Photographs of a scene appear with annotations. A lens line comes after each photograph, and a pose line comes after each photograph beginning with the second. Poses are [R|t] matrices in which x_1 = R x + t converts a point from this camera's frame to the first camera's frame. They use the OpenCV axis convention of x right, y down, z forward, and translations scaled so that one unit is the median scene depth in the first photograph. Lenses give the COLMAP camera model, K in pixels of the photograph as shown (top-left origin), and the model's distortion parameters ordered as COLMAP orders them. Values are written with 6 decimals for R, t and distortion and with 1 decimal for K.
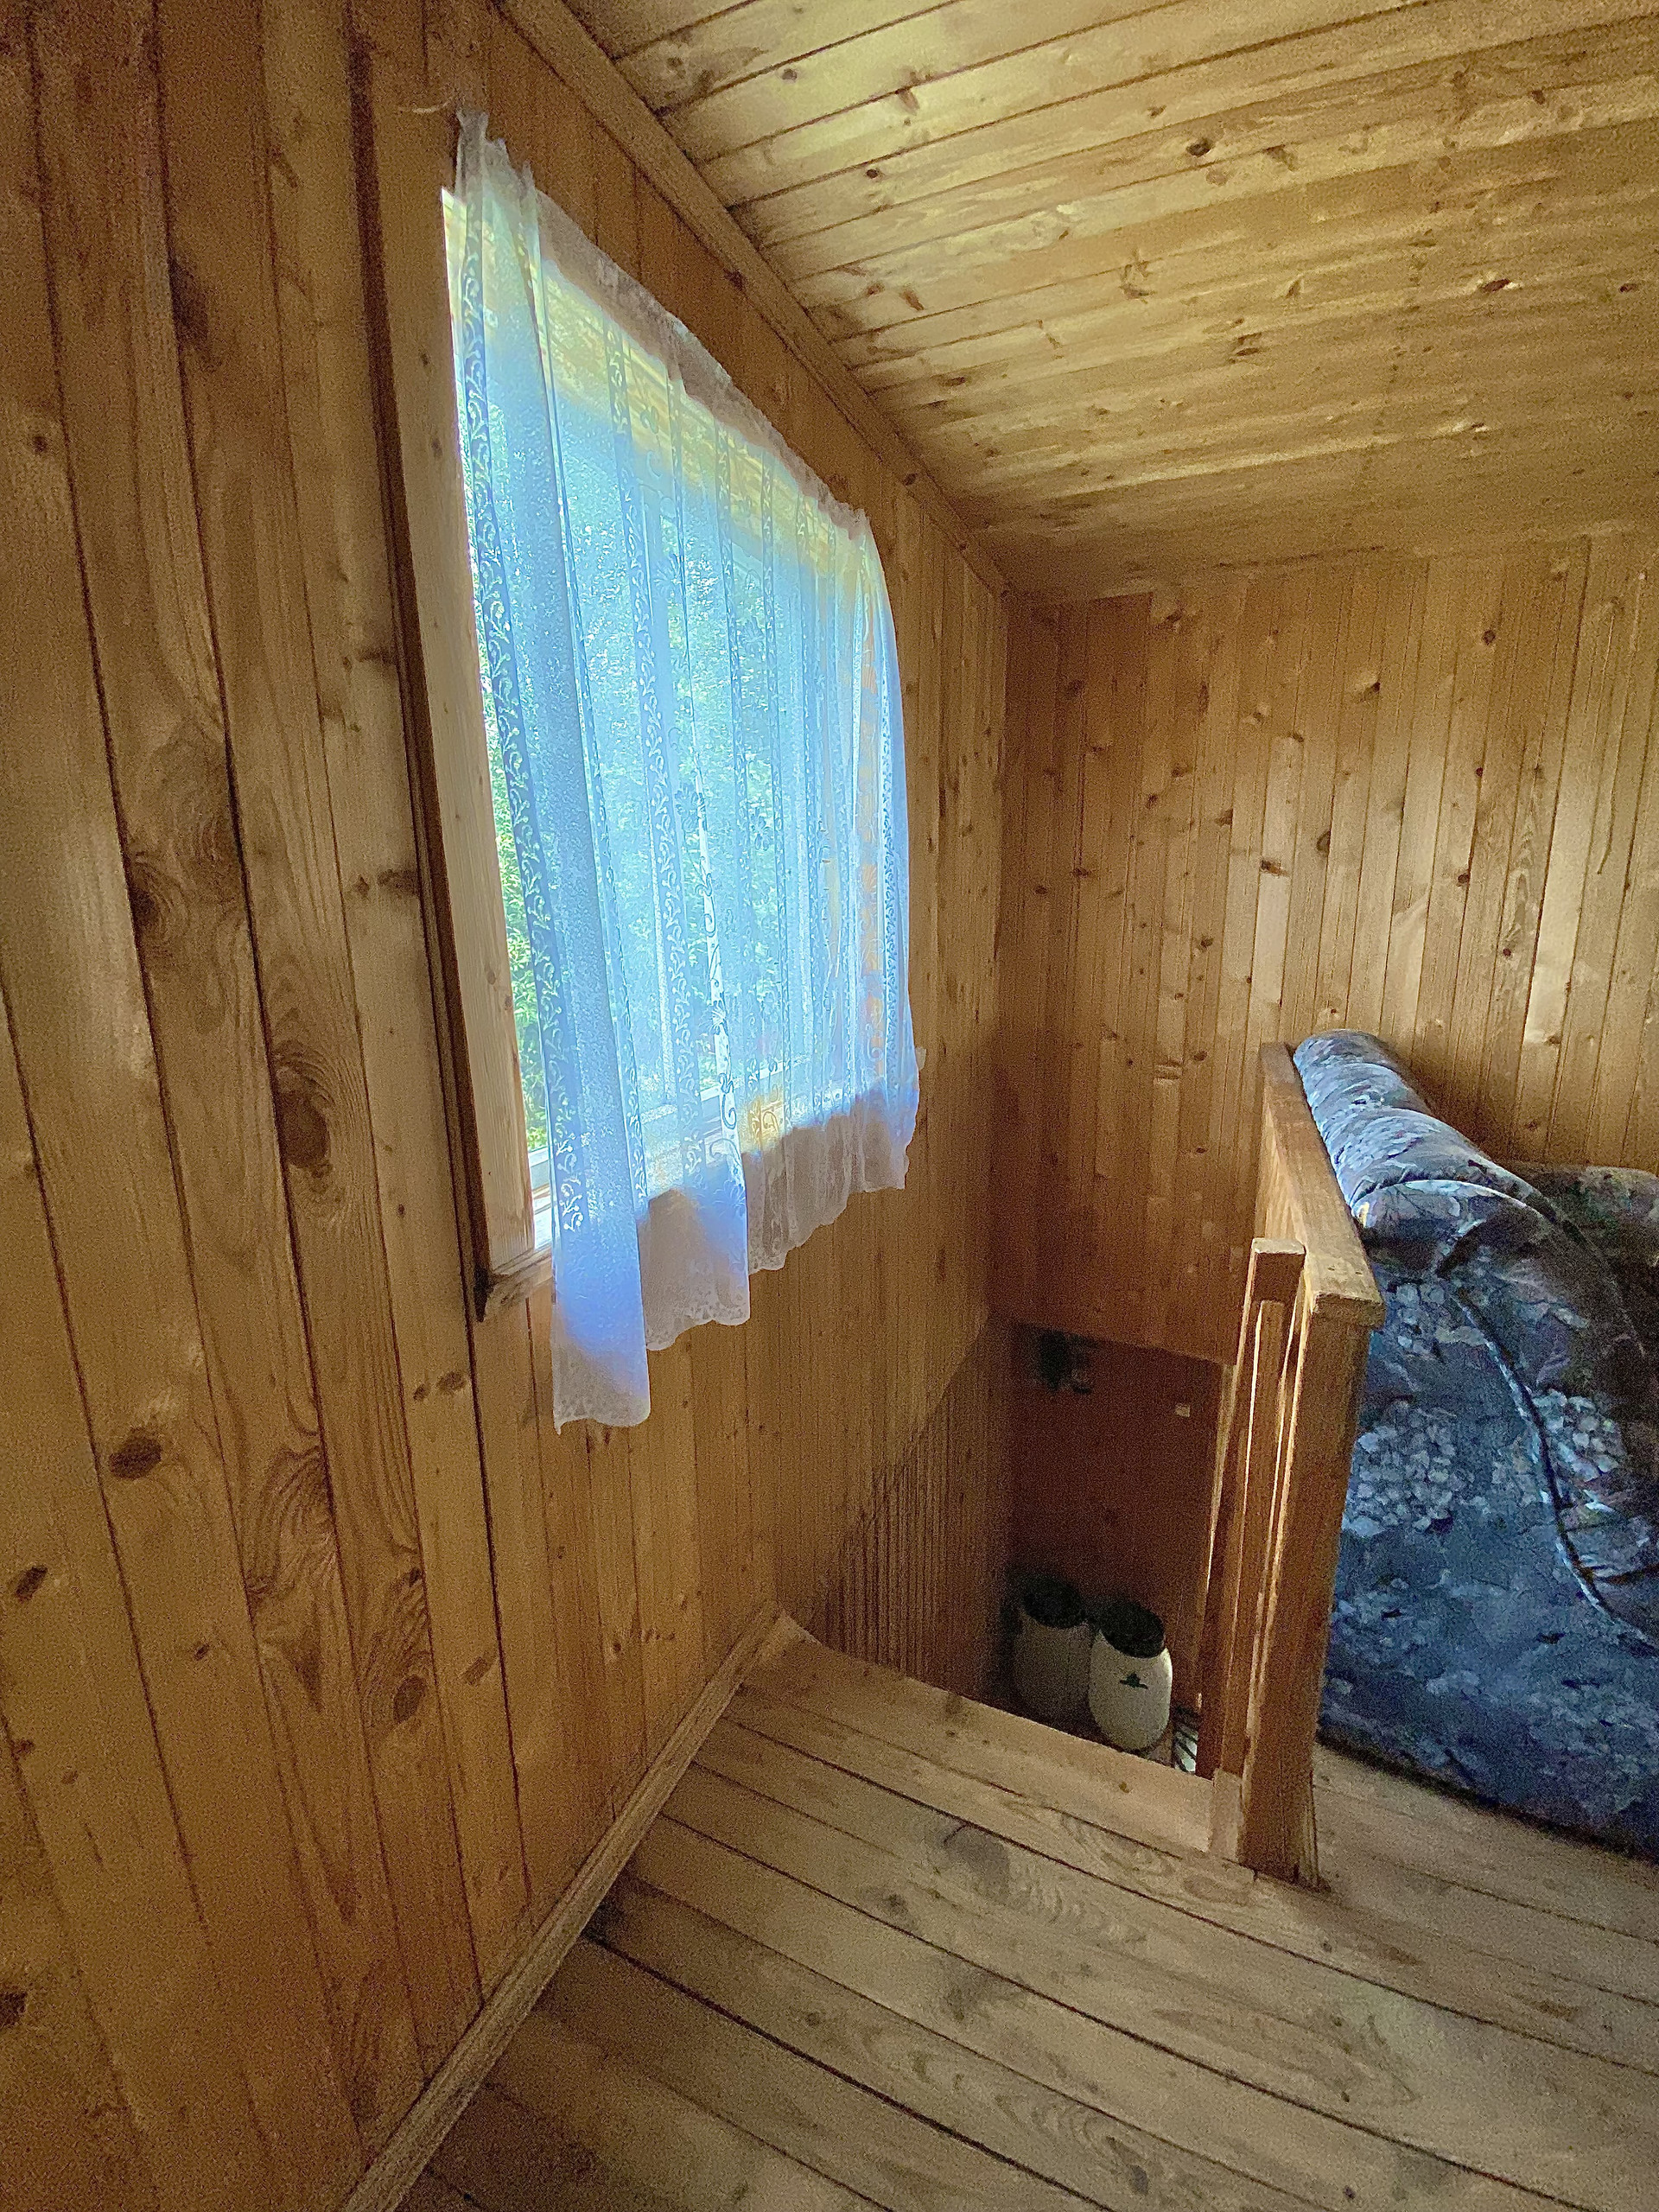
lens RADIAL K [[899.4, 0, 817.0], [0, 899.4, 1112.9], [0, 0, 1]] dist [-0.017832, -0.006365]
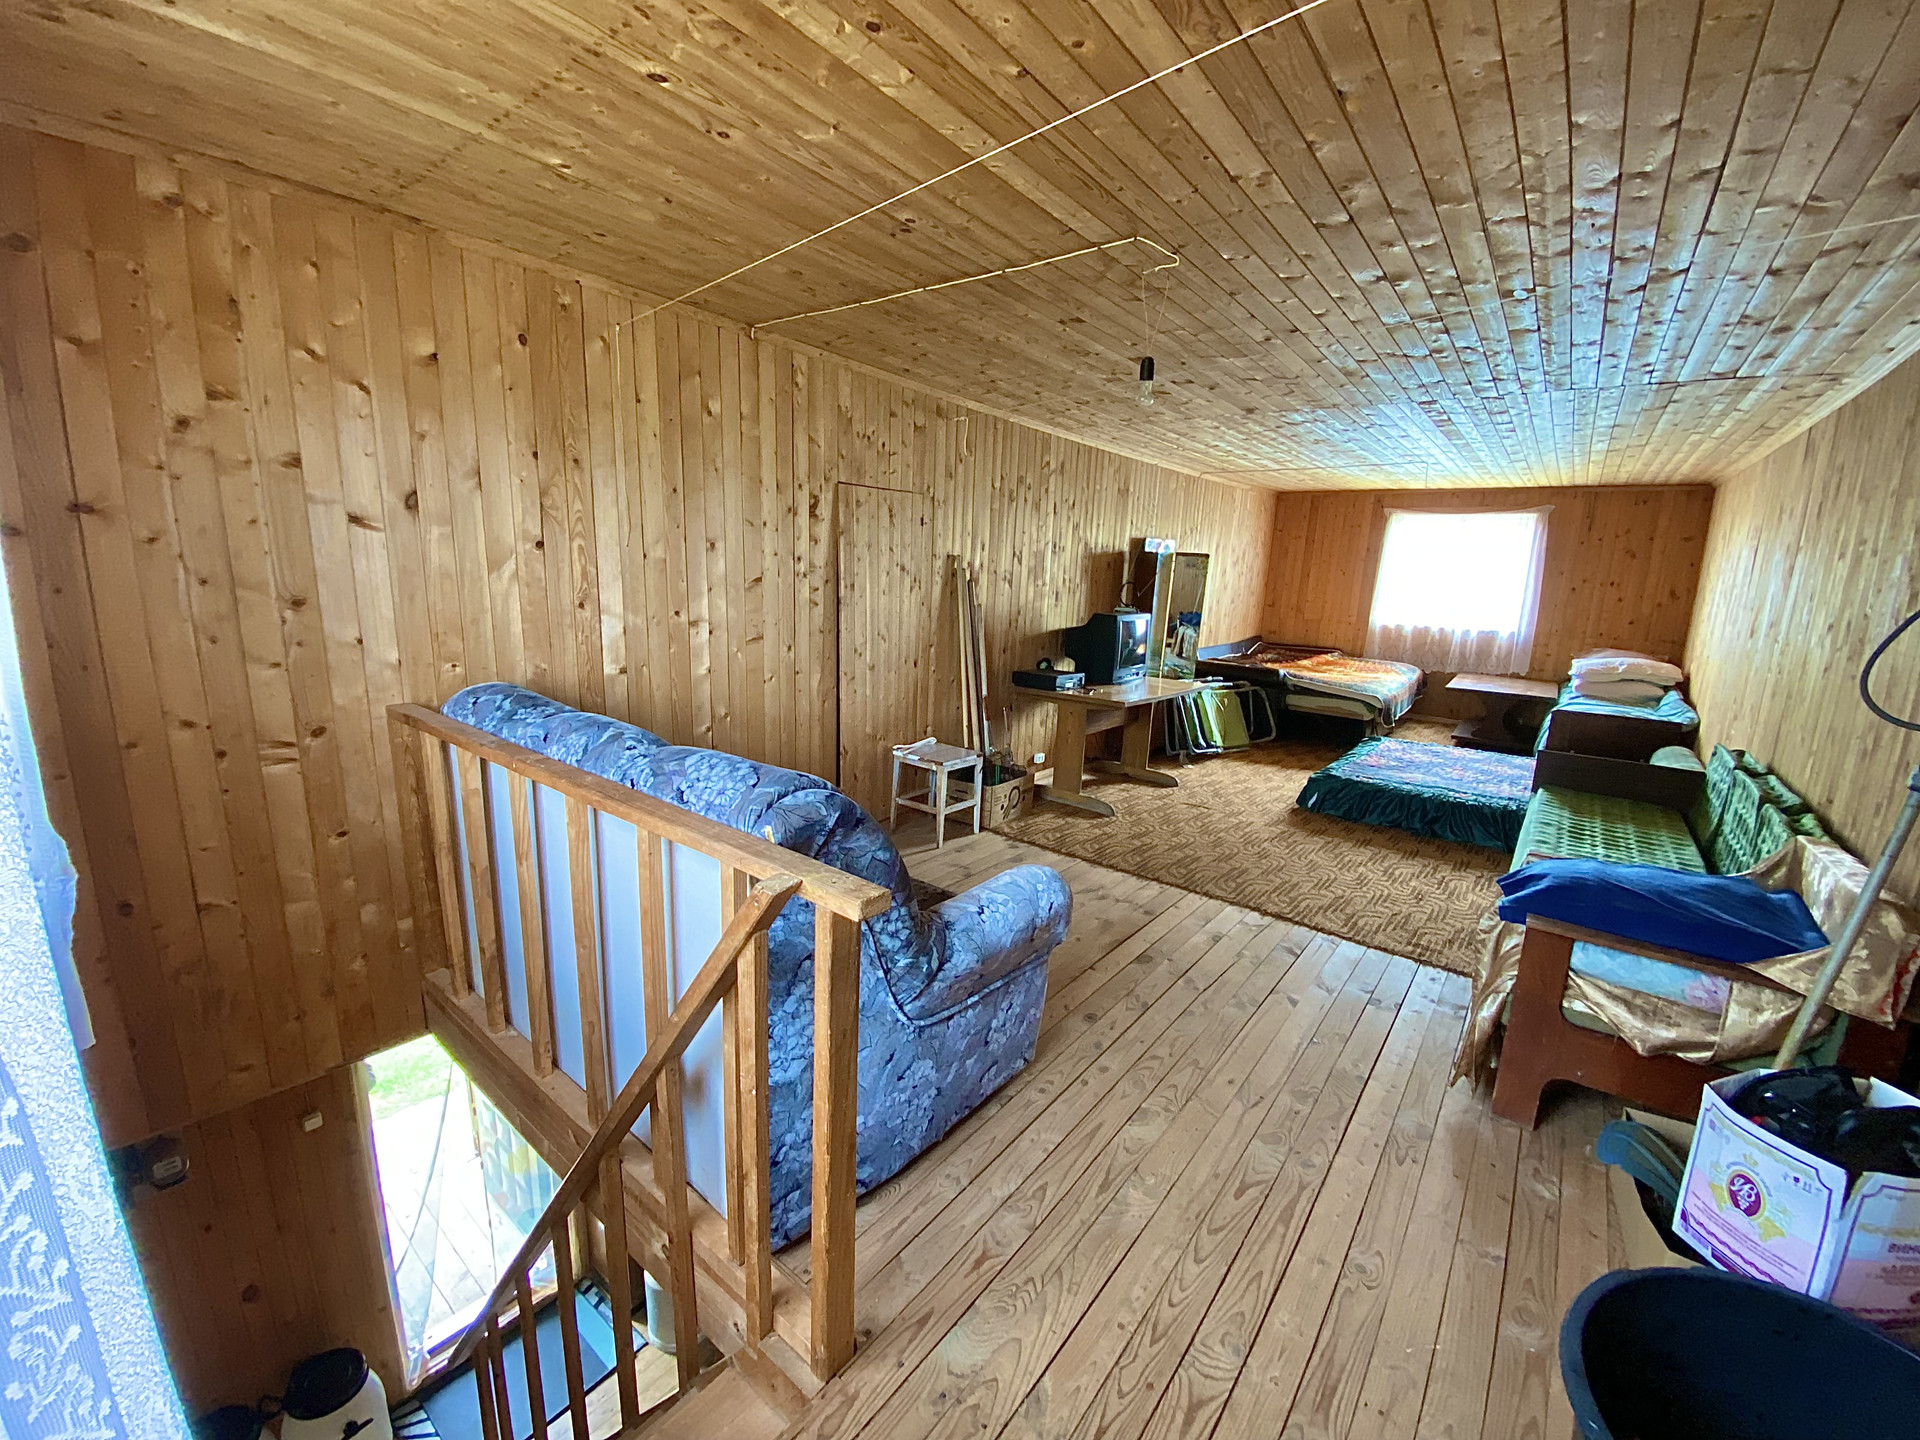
lens RADIAL K [[780.6, 0, 960.0], [0, 780.6, 720.0], [0, 0, 1]] dist [0.024168, -0.020326]
pose [[0.229798, -0.166427, 0.958903, -0.187824], [0.172013, 0.976705, 0.128294, -0.073207], [-0.957917, 0.135462, 0.253072, 0.228365]]
